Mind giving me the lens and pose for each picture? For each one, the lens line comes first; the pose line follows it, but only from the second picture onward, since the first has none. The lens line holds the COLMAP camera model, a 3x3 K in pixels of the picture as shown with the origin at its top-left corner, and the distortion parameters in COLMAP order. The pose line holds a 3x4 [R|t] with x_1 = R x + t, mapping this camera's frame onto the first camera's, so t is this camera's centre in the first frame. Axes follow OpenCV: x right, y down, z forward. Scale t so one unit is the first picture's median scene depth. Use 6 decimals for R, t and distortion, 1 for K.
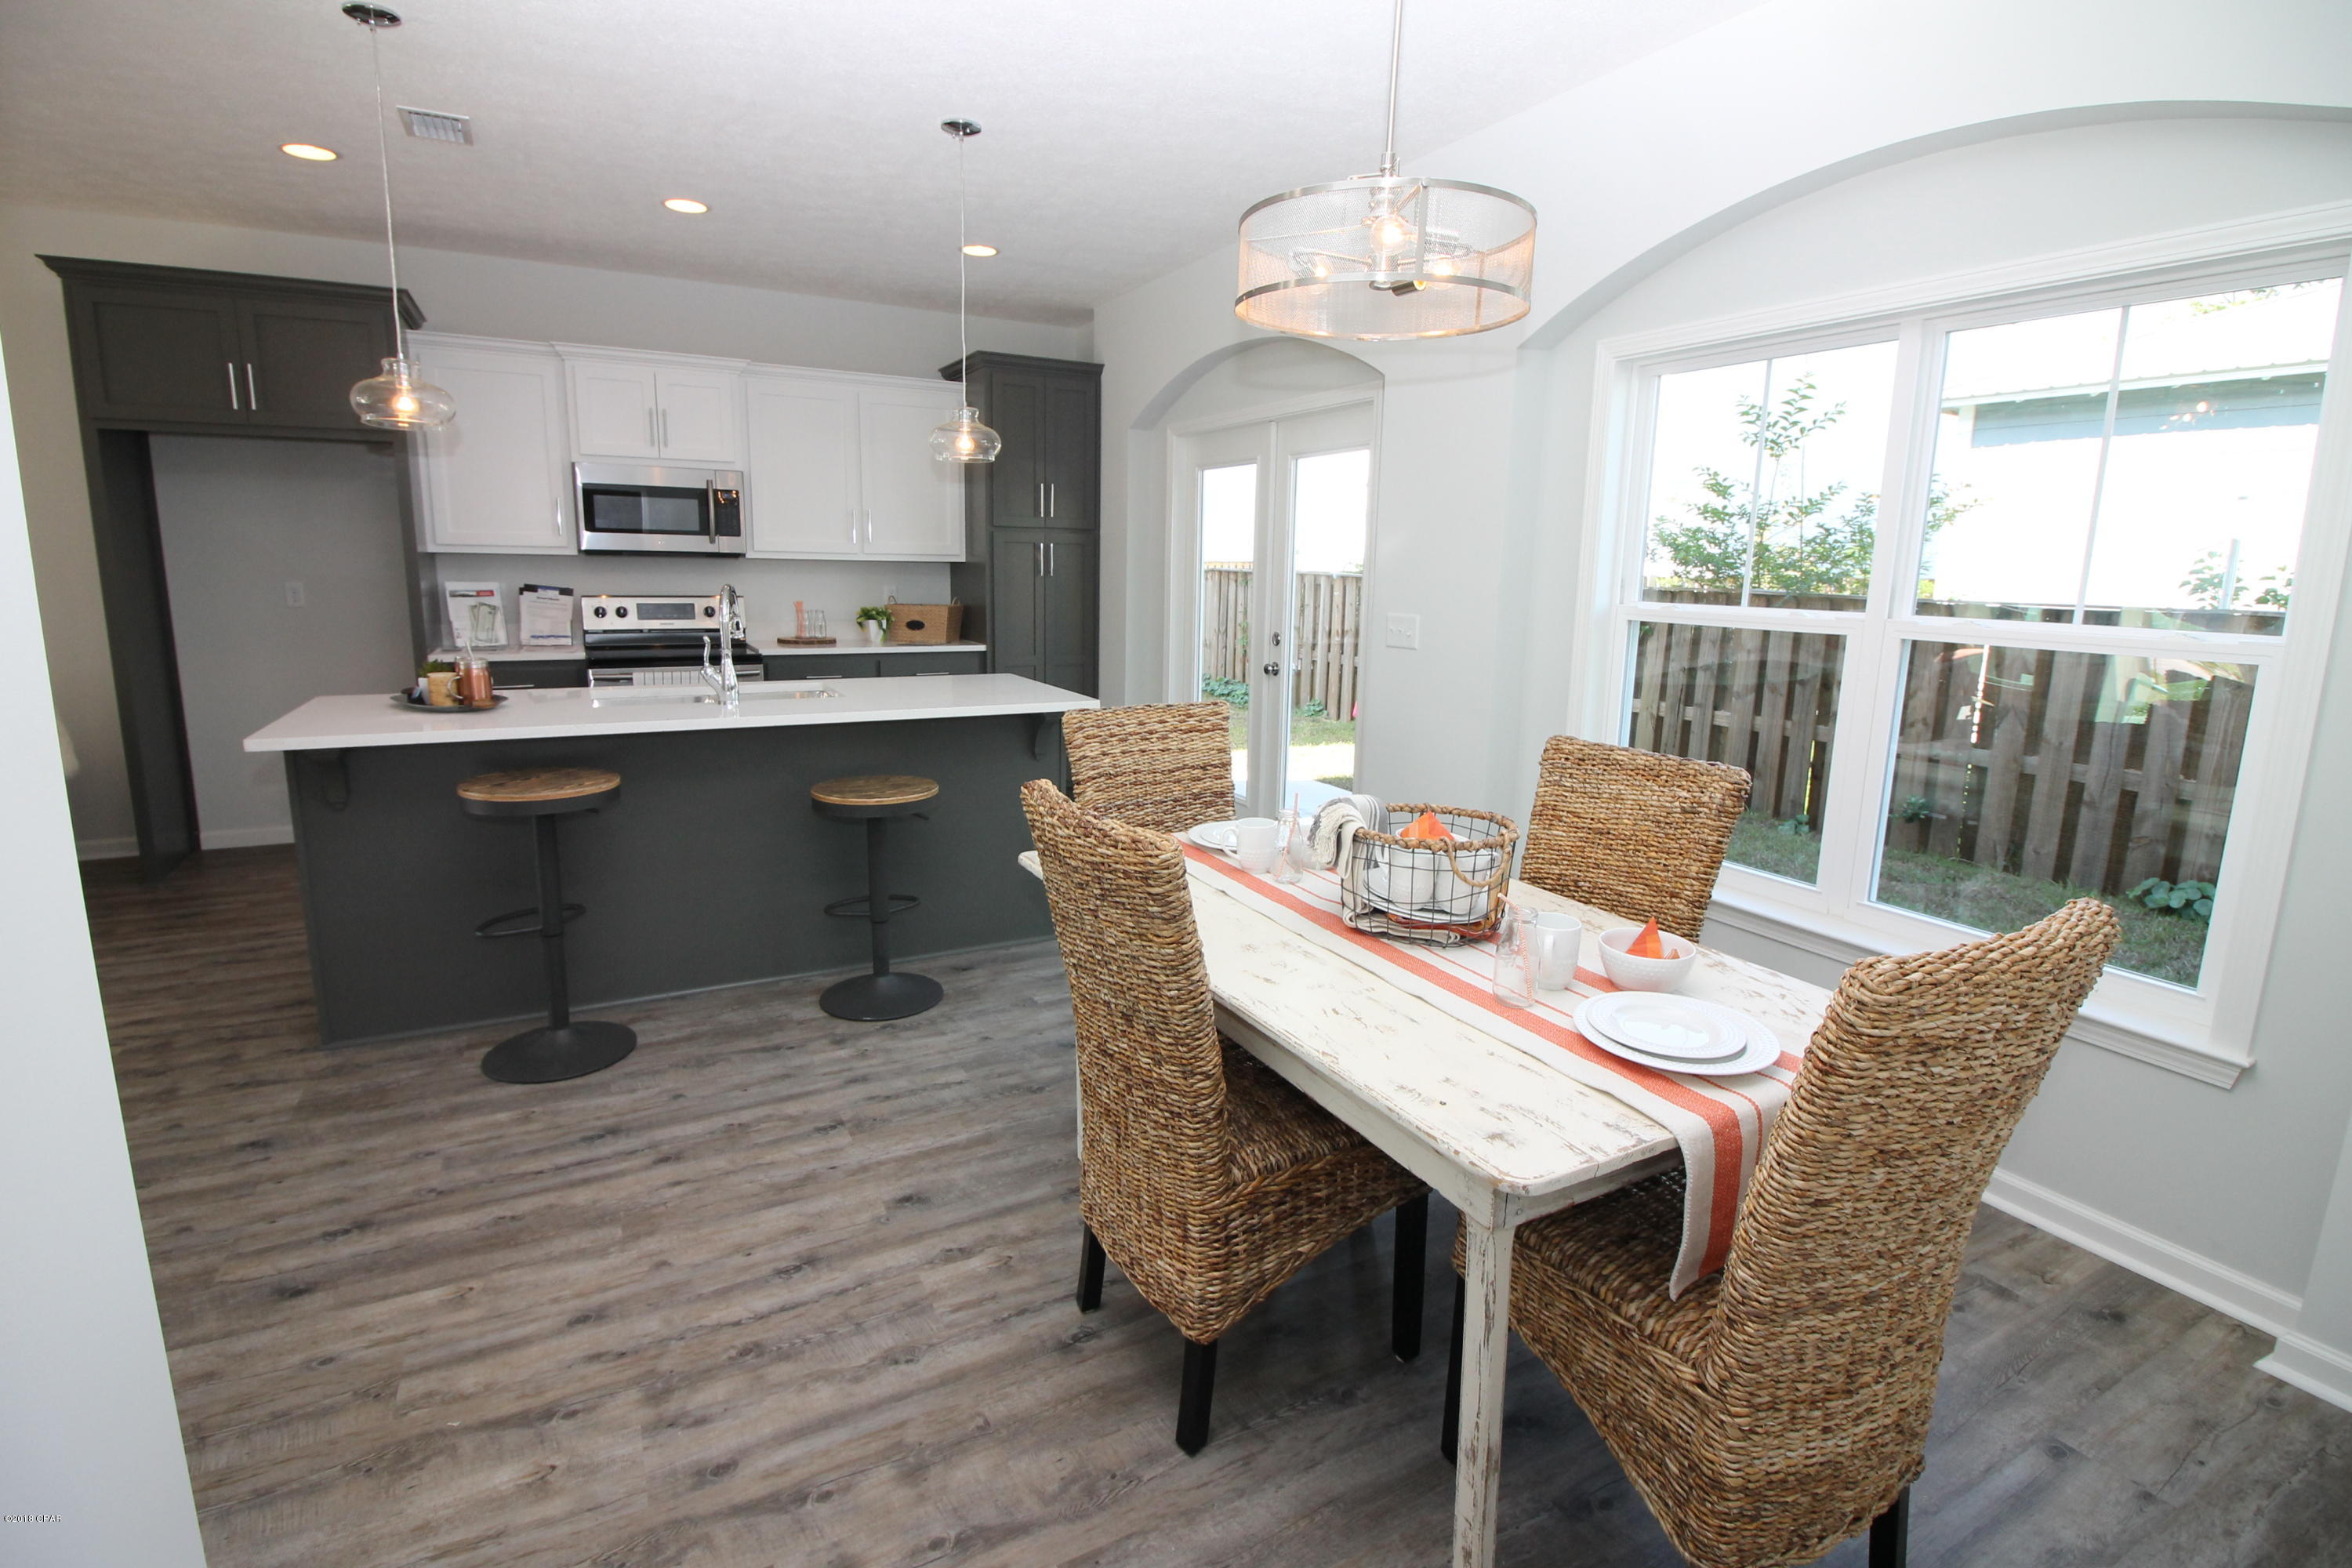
lens RADIAL K [[1108.6, 0, 1179.9], [0, 1108.6, 764.4], [0, 0, 1]] dist [-0.007637, -0.006375]
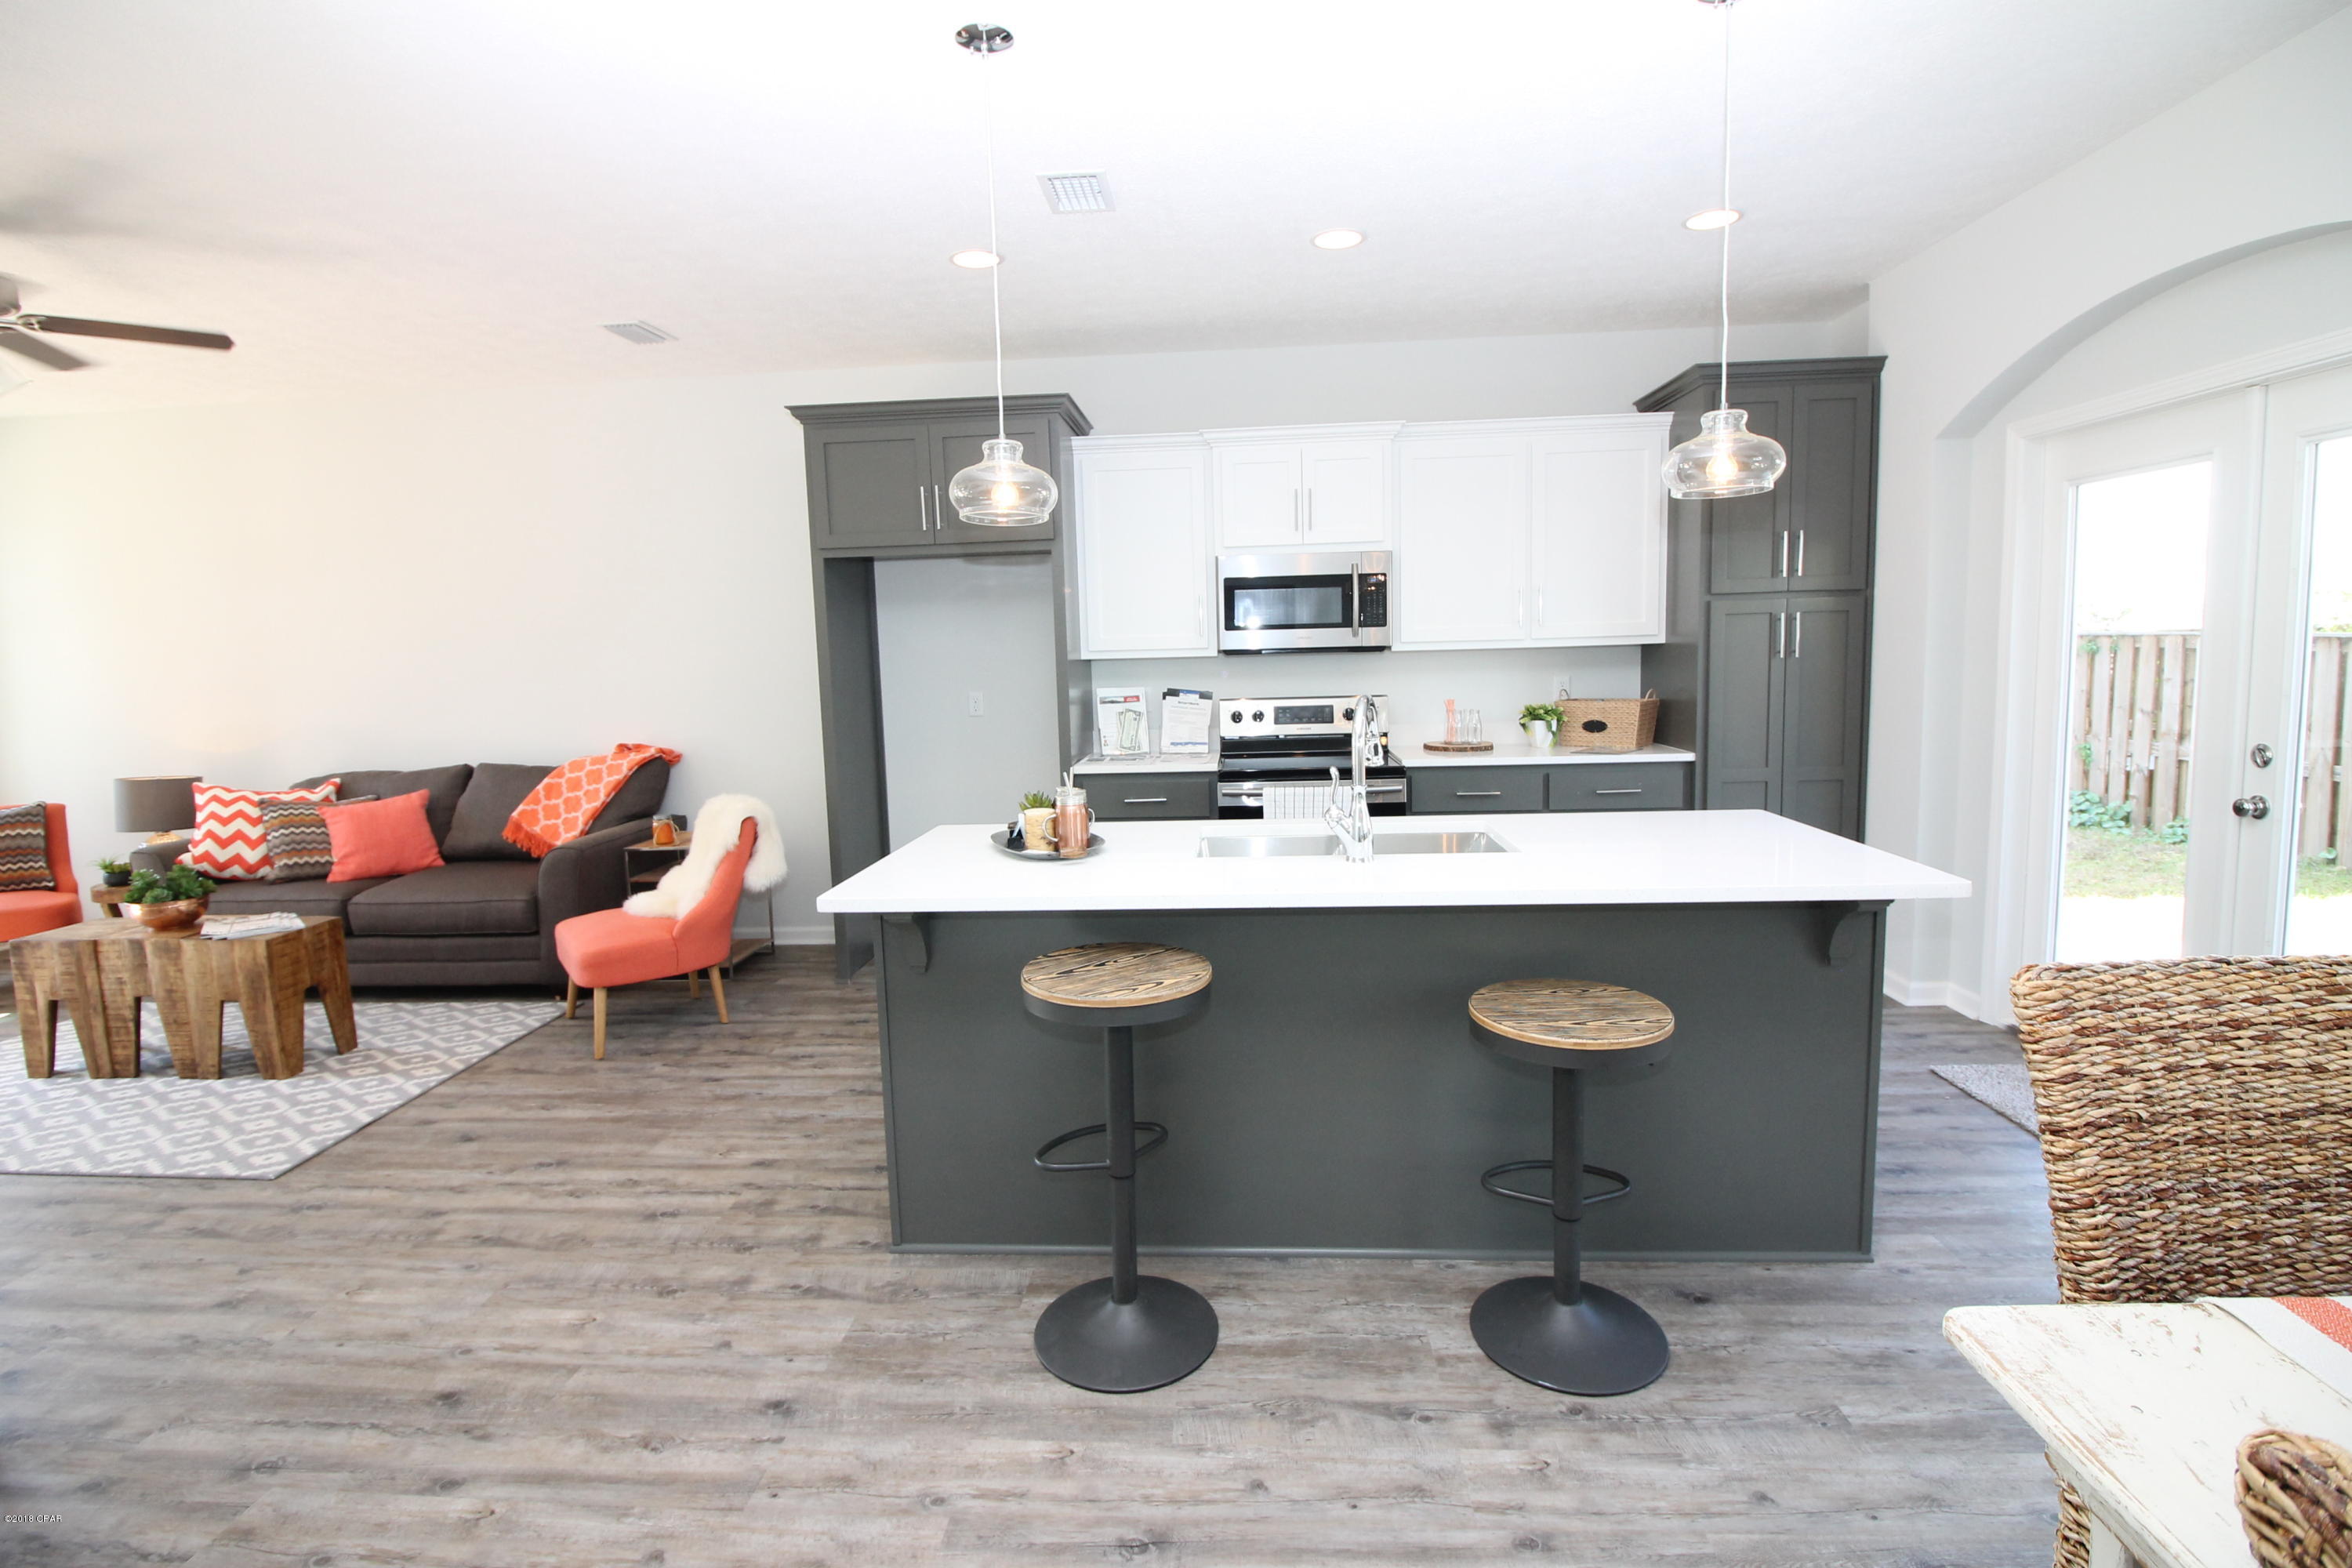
lens RADIAL K [[1108.6, 0, 1175.1], [0, 1108.6, 763.6], [0, 0, 1]] dist [-0.007637, -0.006375]
pose [[0.845537, 0.012433, -0.533771, -0.122109], [-0.050063, 0.997170, -0.056078, -0.069698], [0.531564, 0.074138, 0.843767, 0.314599]]
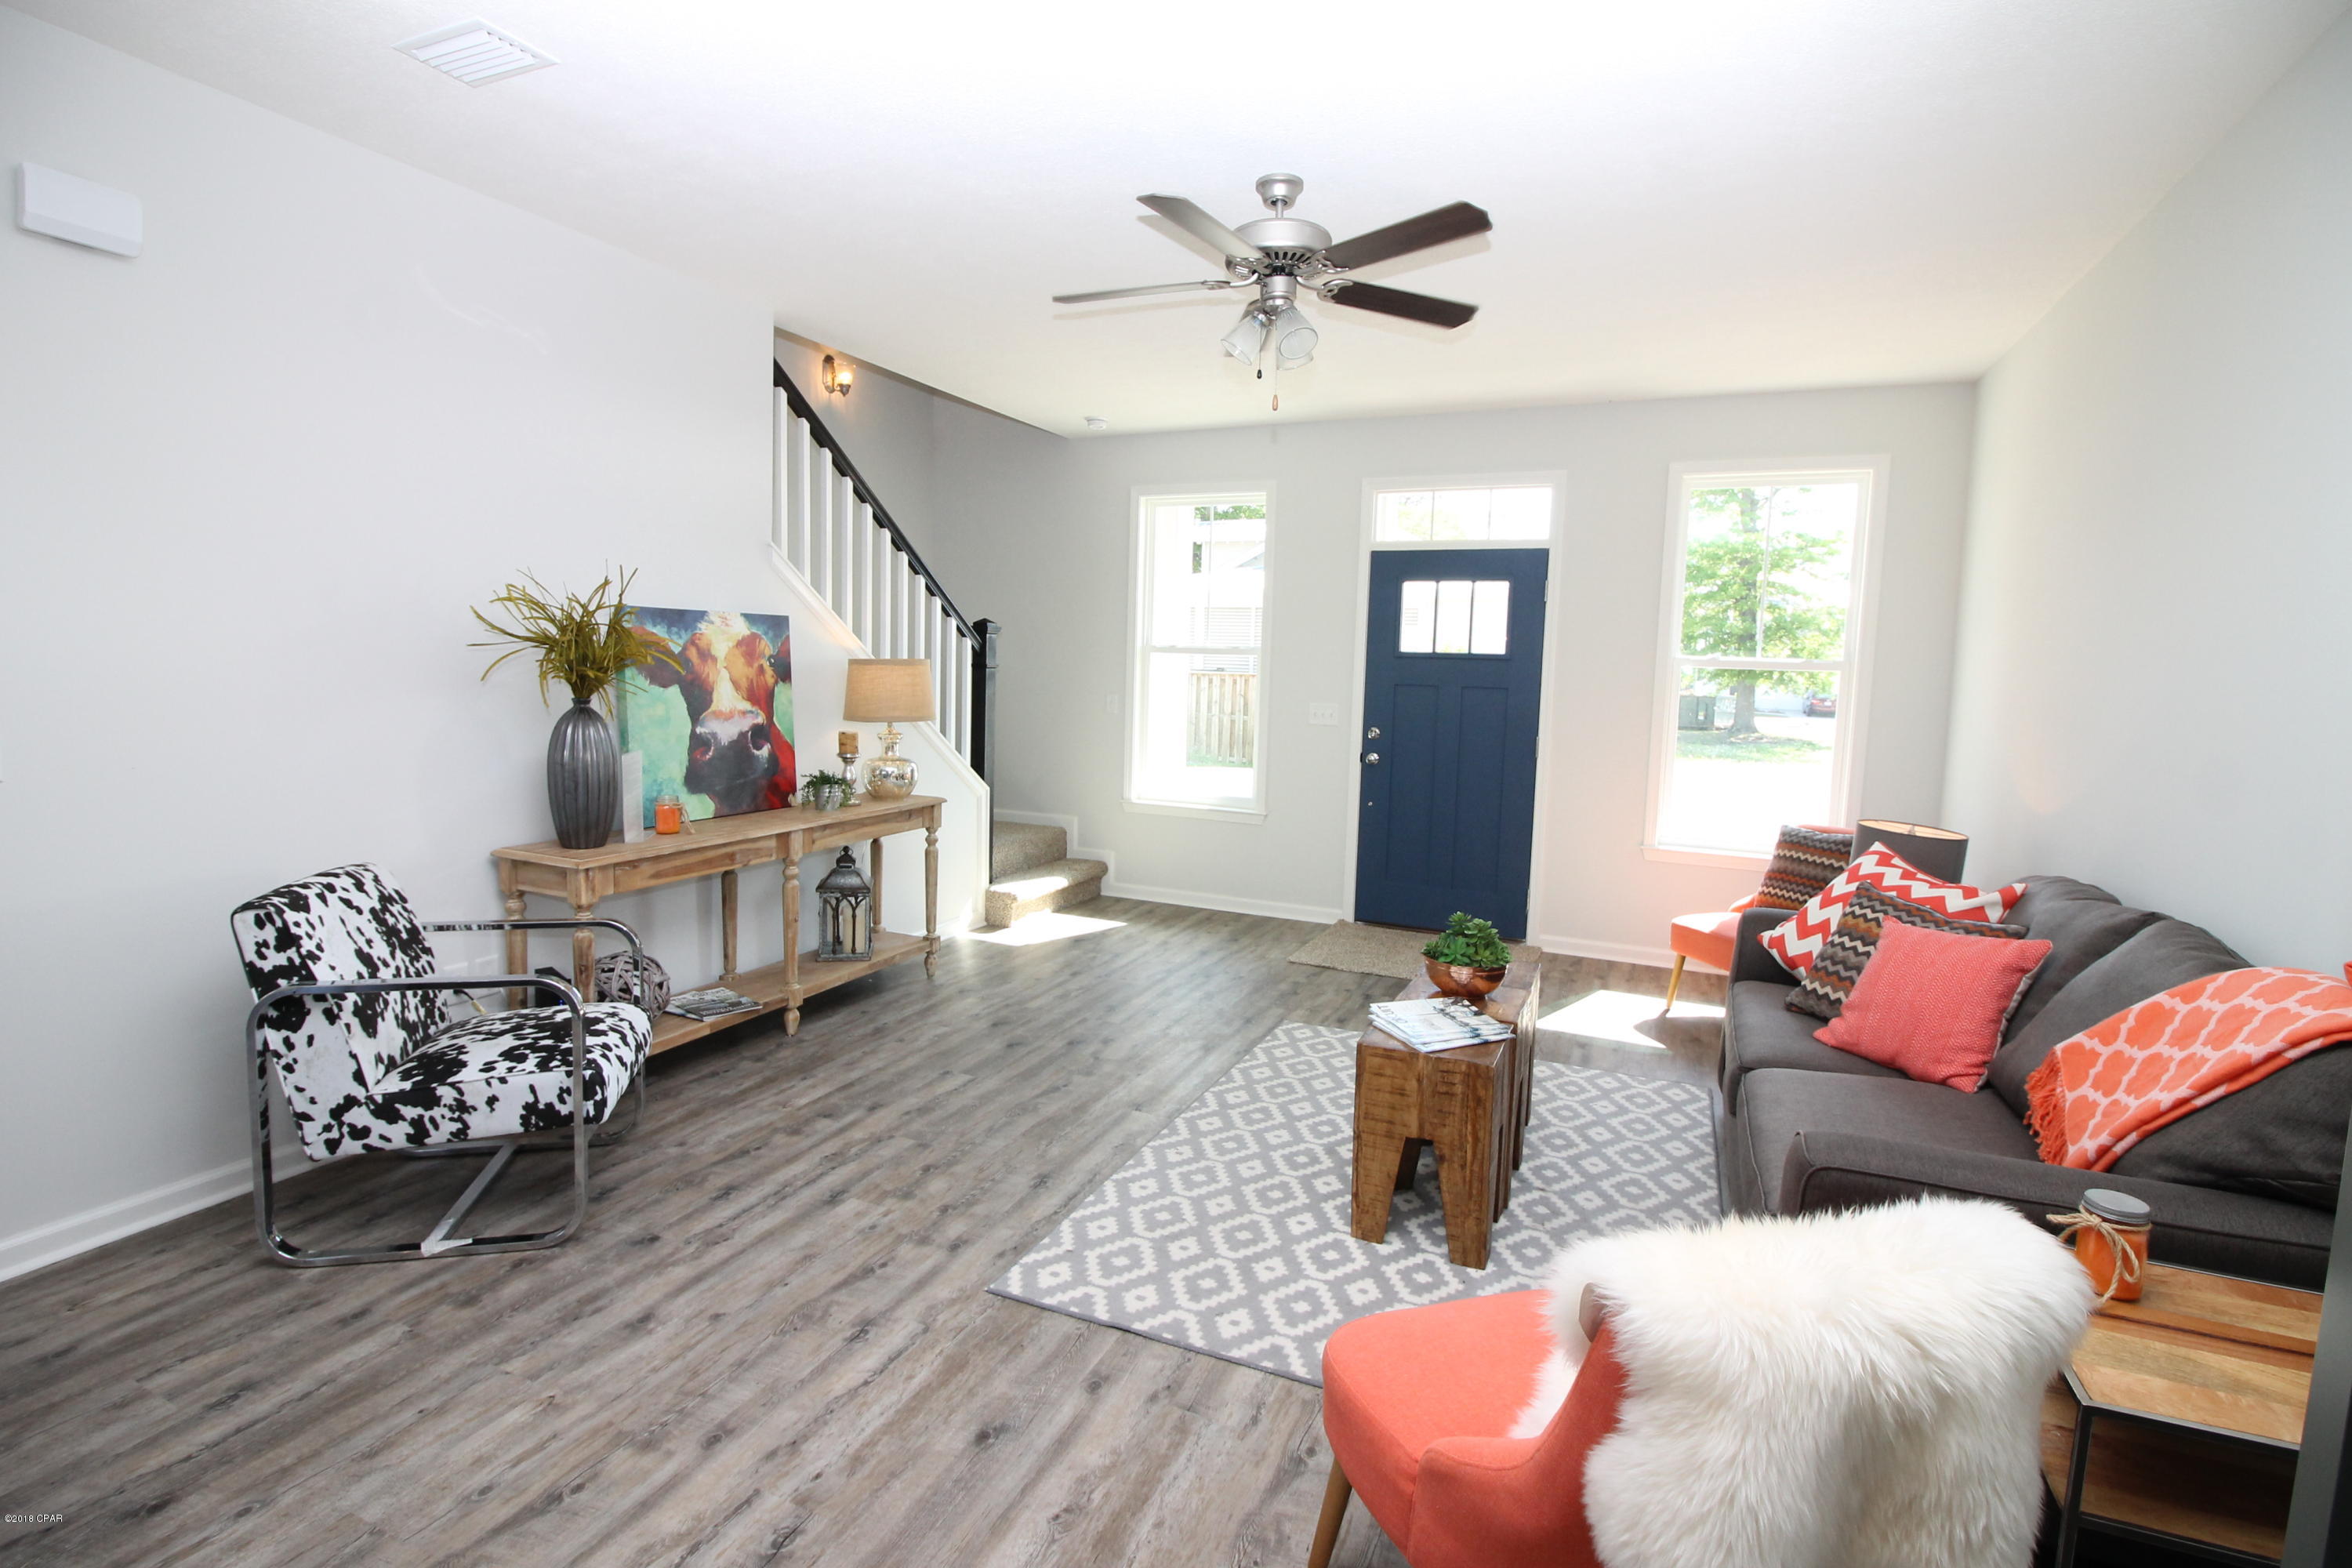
lens RADIAL K [[1108.6, 0, 1162.5], [0, 1108.6, 774.0], [0, 0, 1]] dist [-0.007637, -0.006375]
pose [[-0.794647, 0.013791, -0.606915, -0.853142], [-0.158213, 0.960489, 0.228977, -0.242950], [0.586093, 0.277977, -0.761068, 1.193532]]
